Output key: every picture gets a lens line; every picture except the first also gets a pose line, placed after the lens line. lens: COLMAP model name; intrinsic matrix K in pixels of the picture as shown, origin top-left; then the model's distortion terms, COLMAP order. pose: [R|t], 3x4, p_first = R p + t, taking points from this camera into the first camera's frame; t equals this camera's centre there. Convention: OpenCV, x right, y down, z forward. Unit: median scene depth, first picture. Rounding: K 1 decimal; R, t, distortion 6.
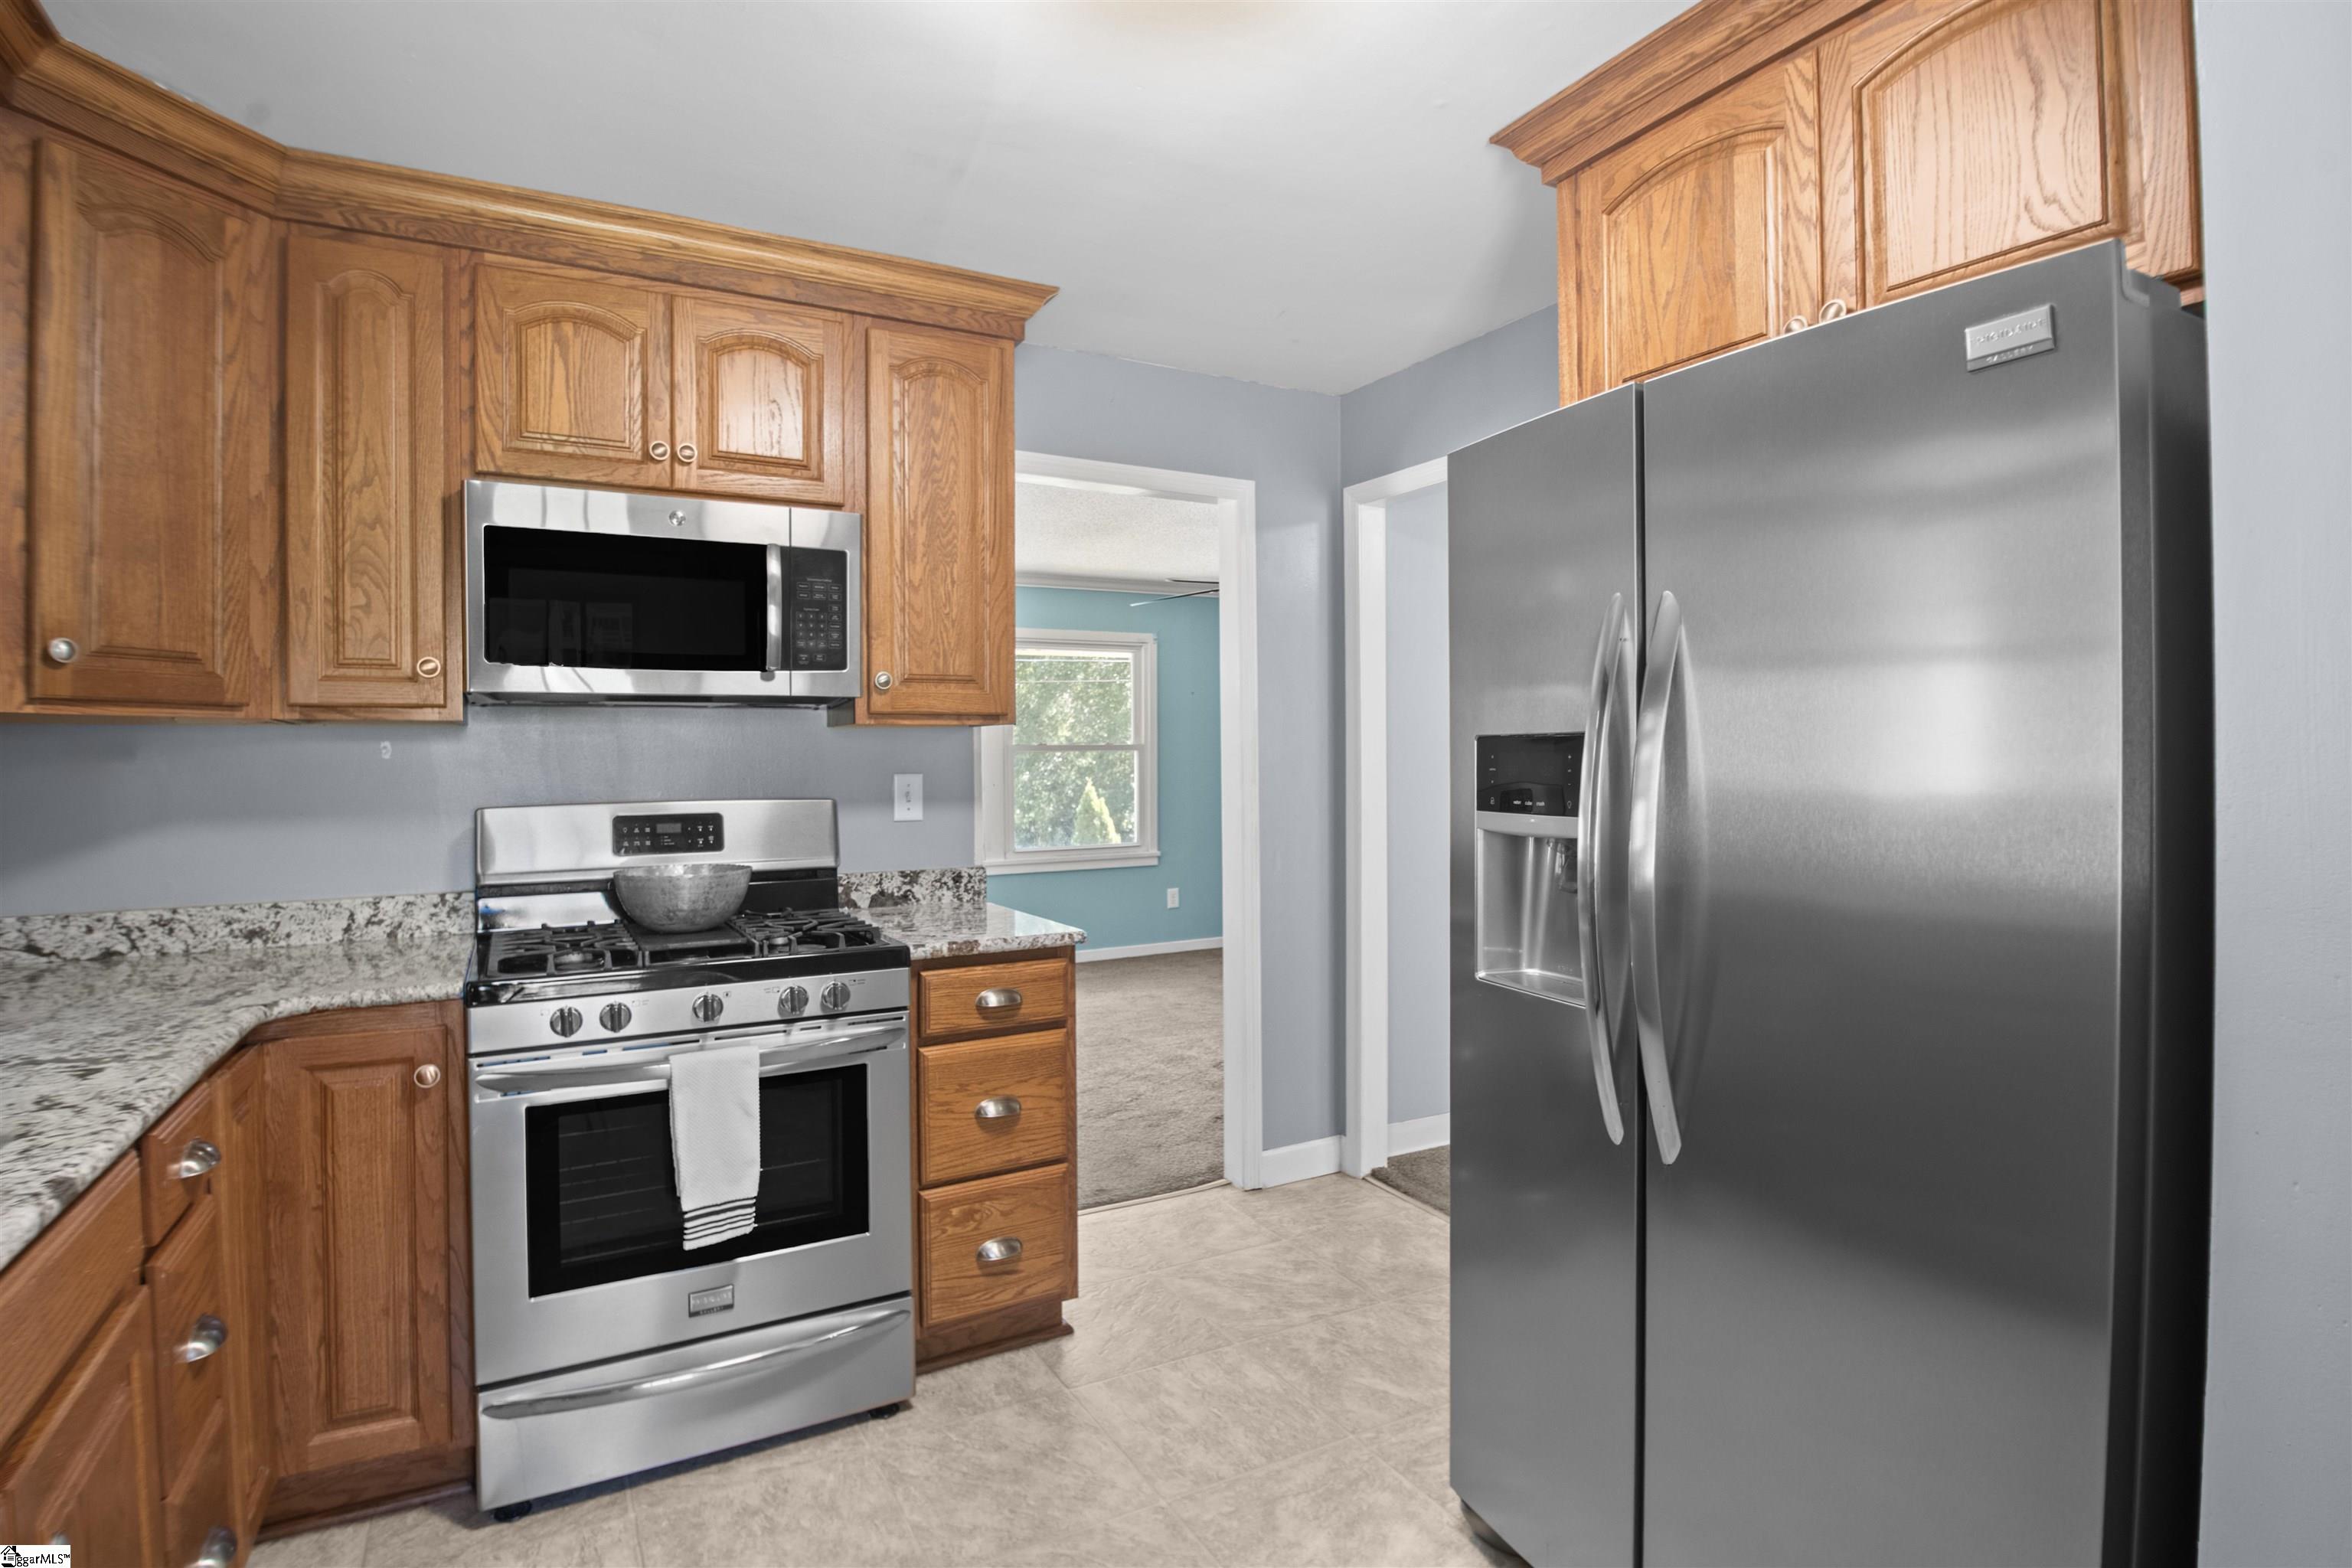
lens RADIAL K [[1168.4, 0, 1144.6], [0, 1168.4, 767.2], [0, 0, 1]] dist [-0.018162, -0.008813]
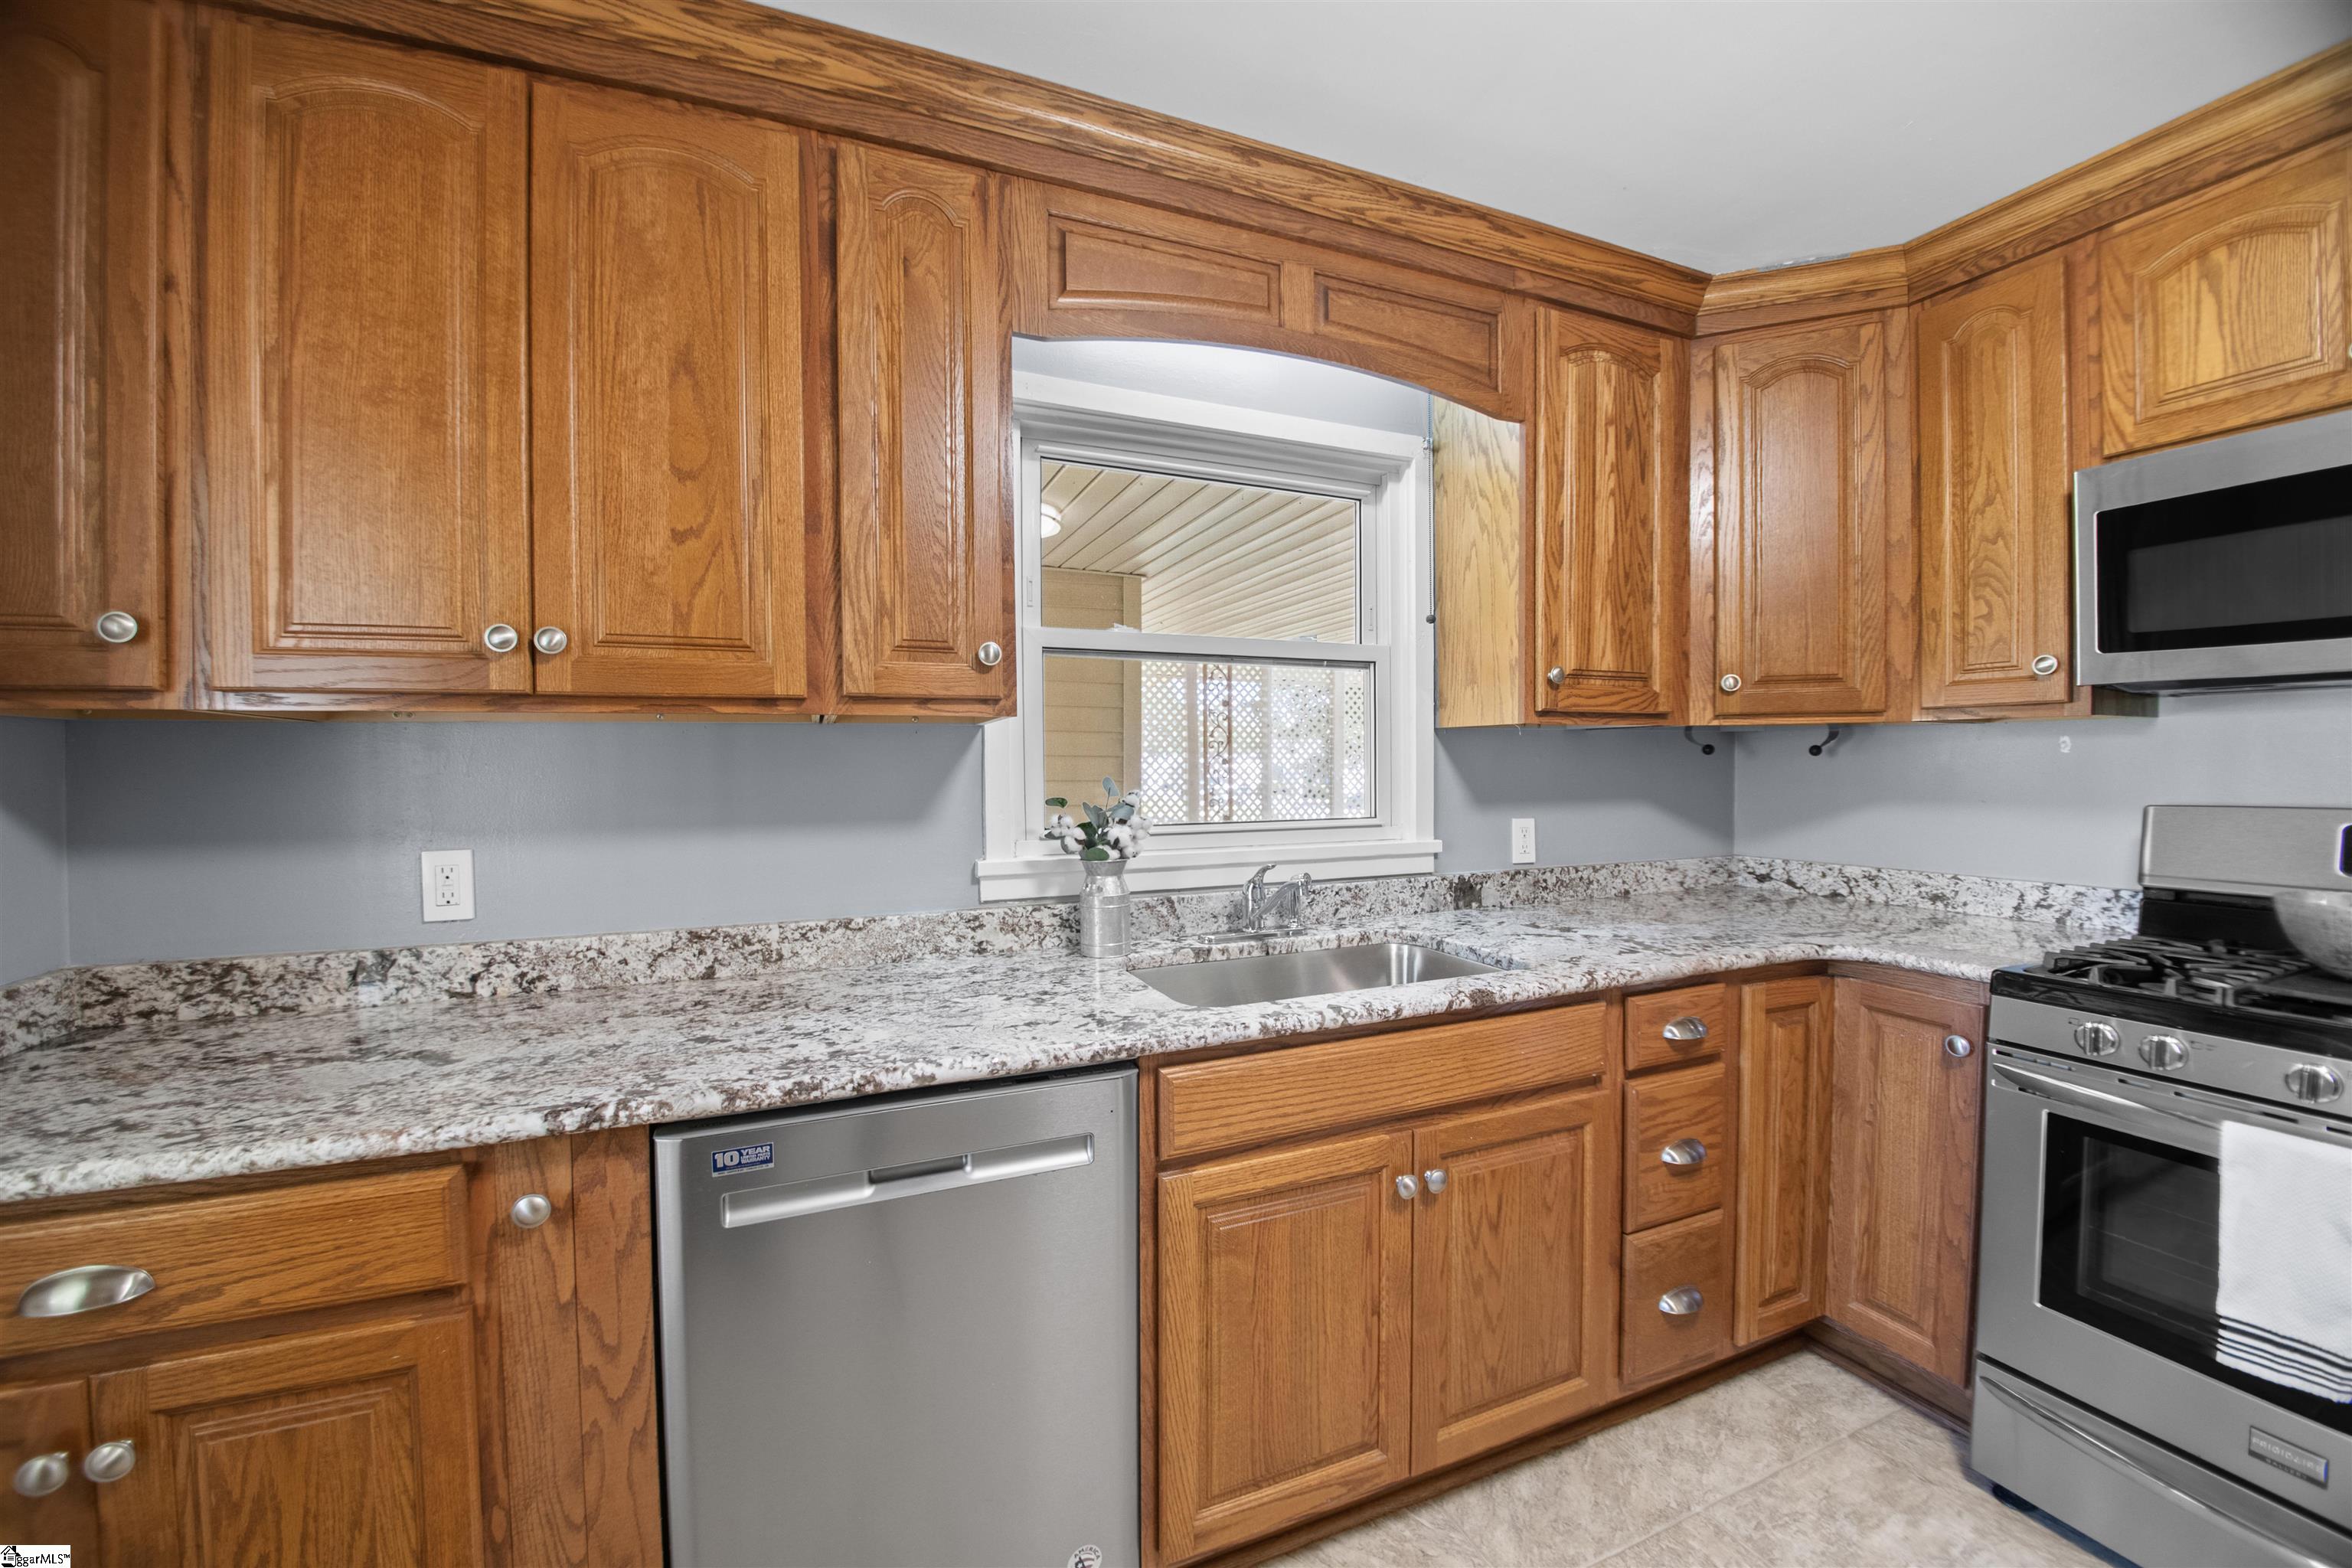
lens RADIAL K [[884.4, 0, 1159.2], [0, 884.4, 779.9], [0, 0, 1]] dist [-0.014477, -0.003222]
pose [[-0.095046, 0.029879, -0.995024, 0.223117], [-0.000180, 0.999549, 0.030032, -0.007000], [0.995473, 0.003033, -0.094998, 0.282095]]
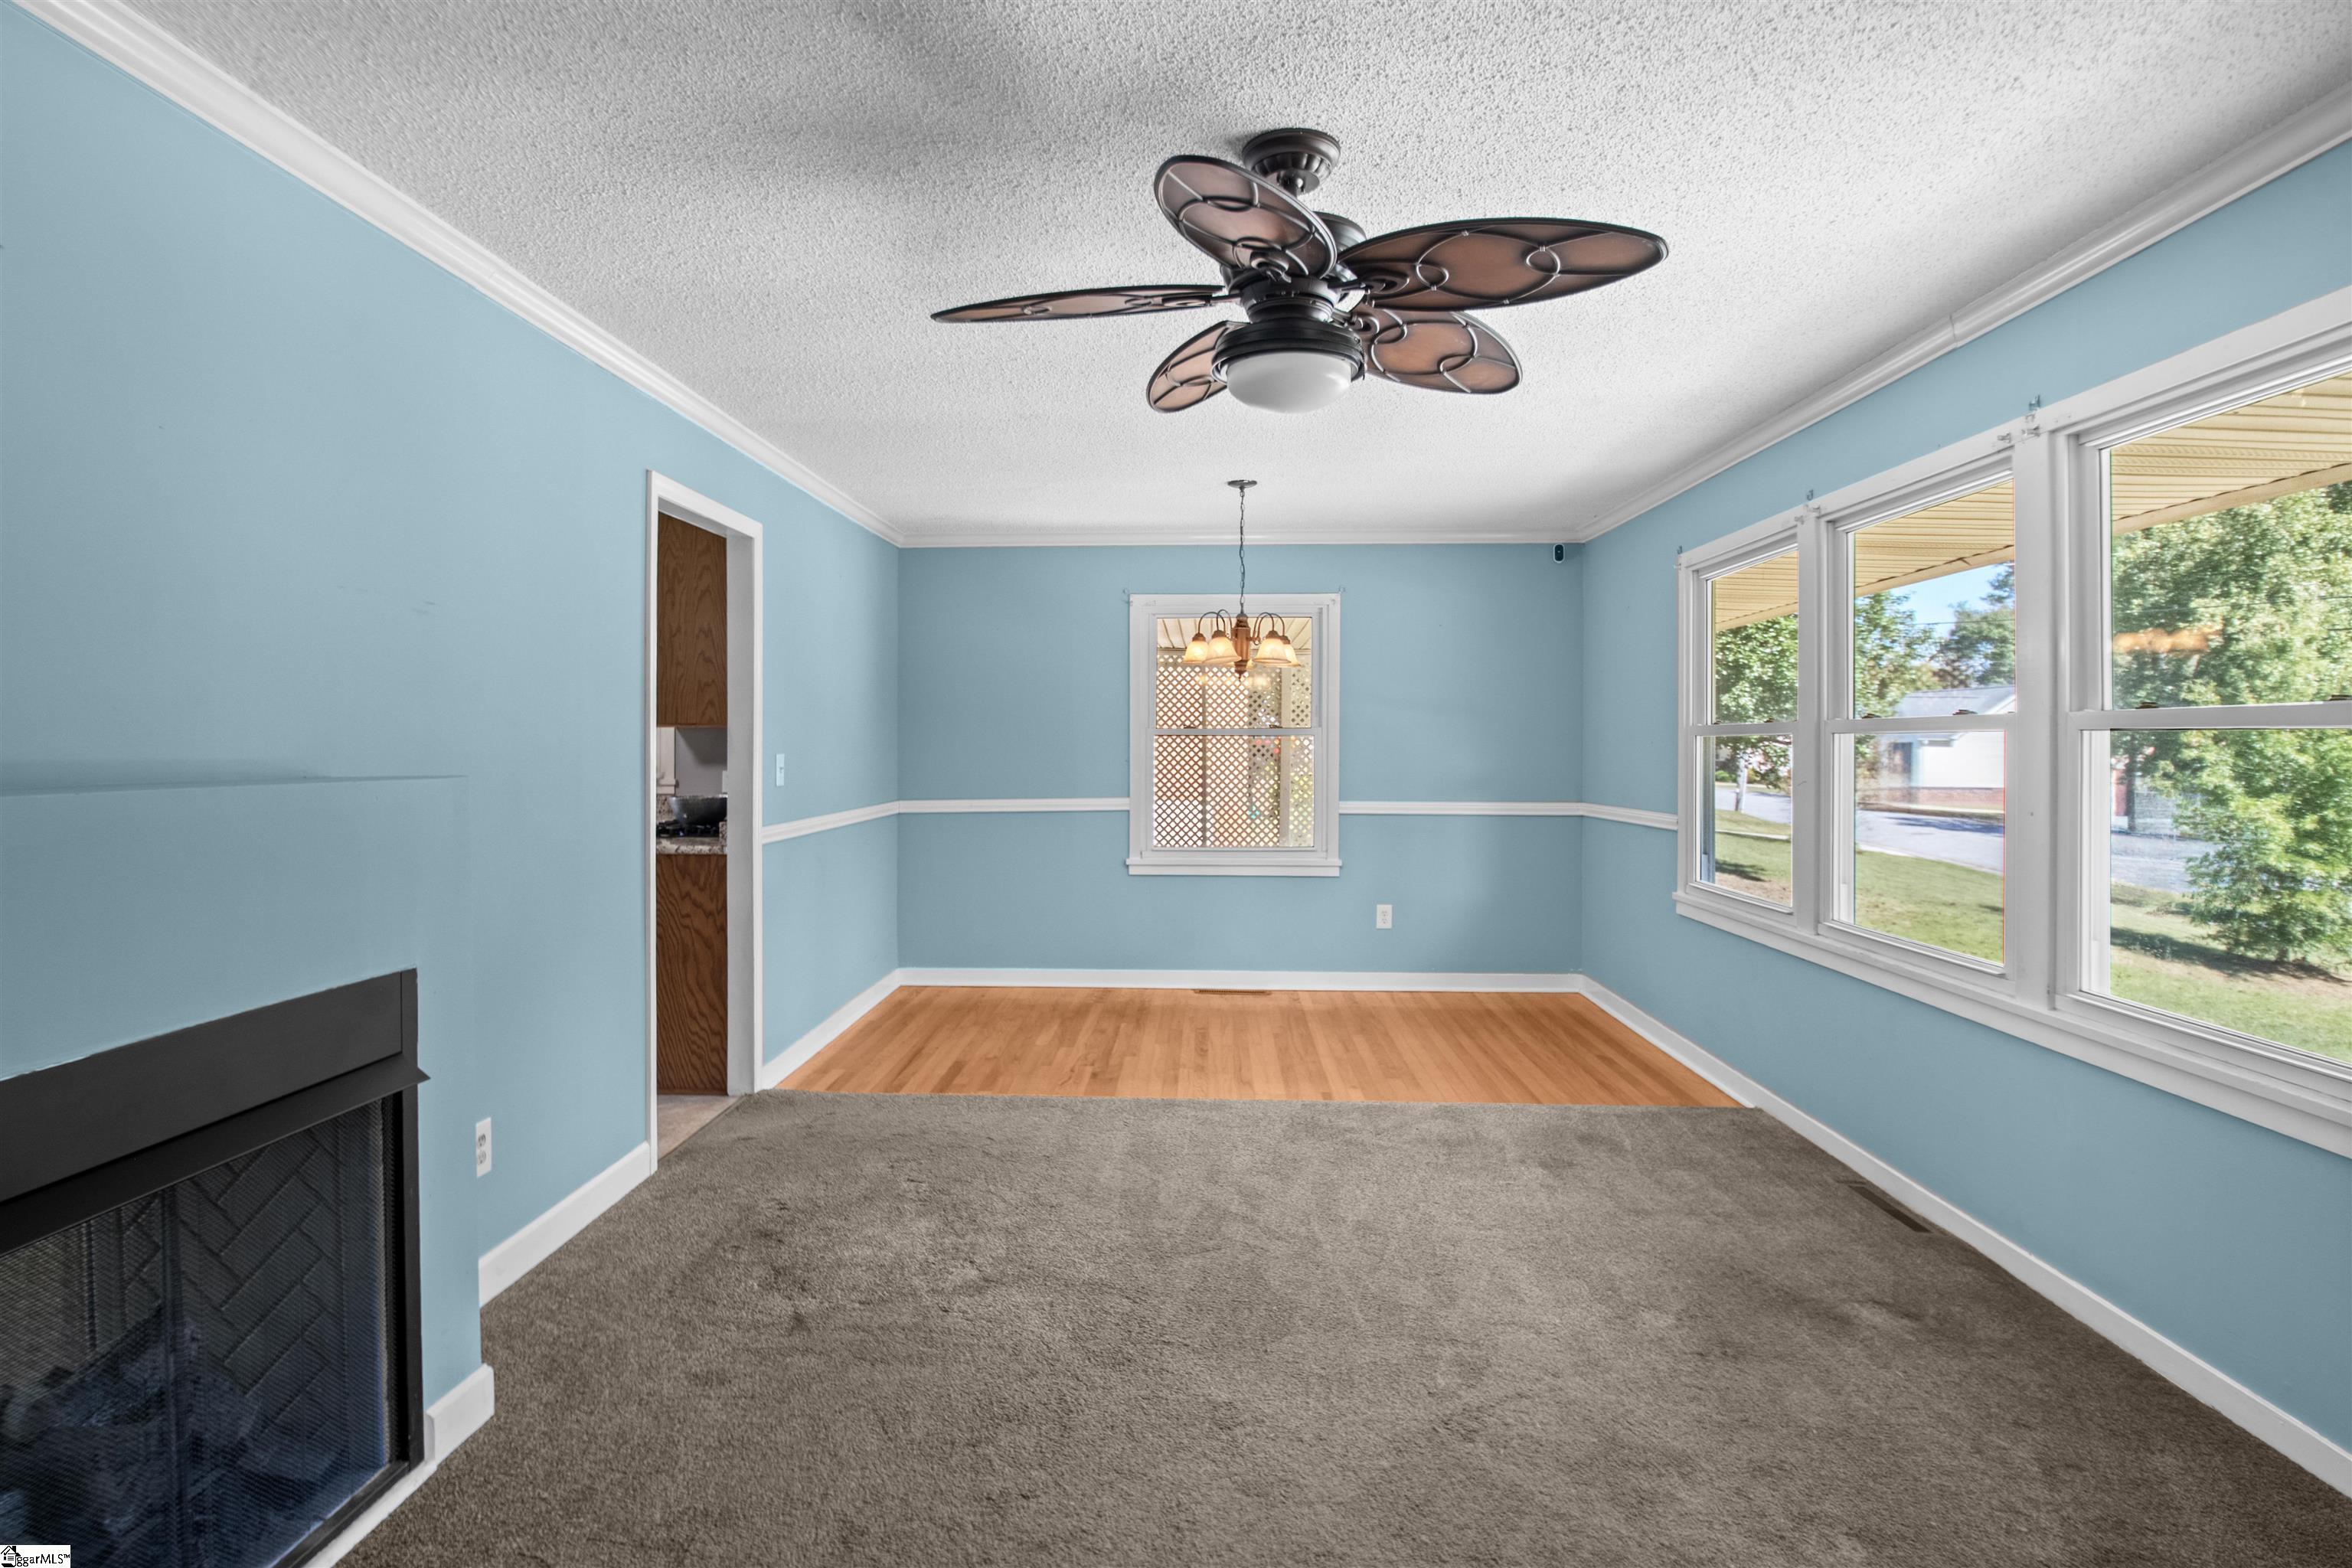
lens RADIAL K [[1225.4, 0, 1125.5], [0, 1225.4, 742.1], [0, 0, 1]] dist [-0.027479, -0.002458]
pose [[-0.514788, 0.014794, -0.857190, 1.175602], [0.000525, 0.999856, 0.016941, -0.049275], [0.857317, 0.008271, -0.514722, 2.931930]]
